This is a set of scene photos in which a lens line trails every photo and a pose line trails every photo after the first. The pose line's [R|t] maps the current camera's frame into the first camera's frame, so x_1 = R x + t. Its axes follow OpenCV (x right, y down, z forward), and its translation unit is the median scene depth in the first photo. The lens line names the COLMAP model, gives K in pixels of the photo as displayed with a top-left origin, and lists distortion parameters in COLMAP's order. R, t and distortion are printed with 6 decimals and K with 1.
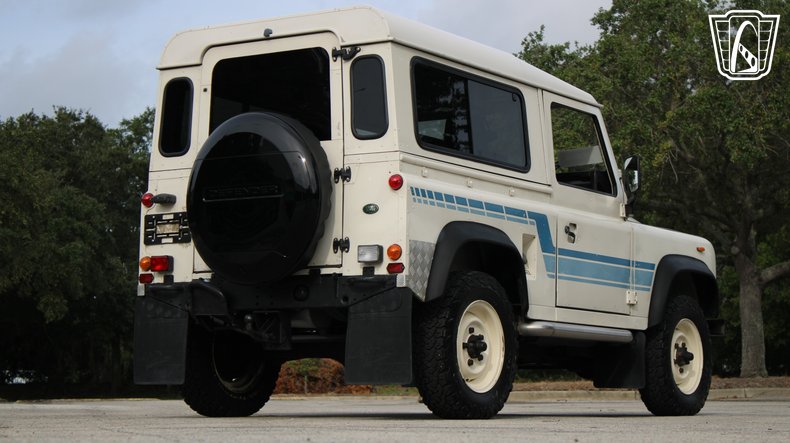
lens RADIAL K [[1792.3, 0, 395.0], [0, 1792.3, 221.5], [0, 0, 1]] dist [-0.004784, 0.101025]
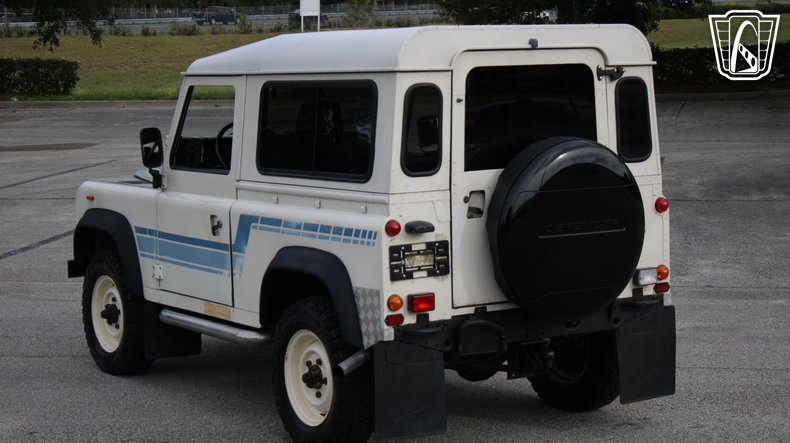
lens RADIAL K [[1697.7, 0, 395.4], [0, 1697.7, 231.9], [0, 0, 1]] dist [0.055979, 0.197660]
pose [[0.400750, -0.114390, 0.909018, -0.876647], [-0.068665, 0.985635, 0.154302, -0.135616], [-0.913611, -0.124254, 0.387139, 0.696460]]
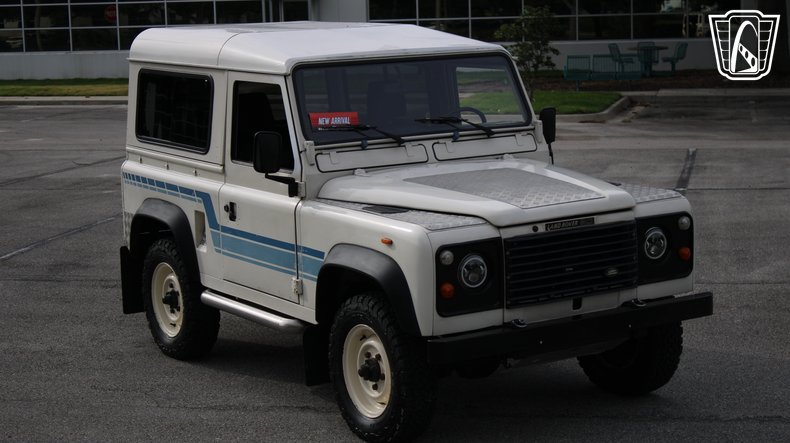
lens RADIAL K [[1649.5, 0, 395.0], [0, 1649.5, 221.5], [0, 0, 1]] dist [-0.005385, -0.109902]
pose [[-0.416525, 0.137060, -0.898733, 0.959947], [0.117650, 0.988384, 0.096206, -0.071612], [0.901480, -0.065664, -0.427811, 1.573553]]
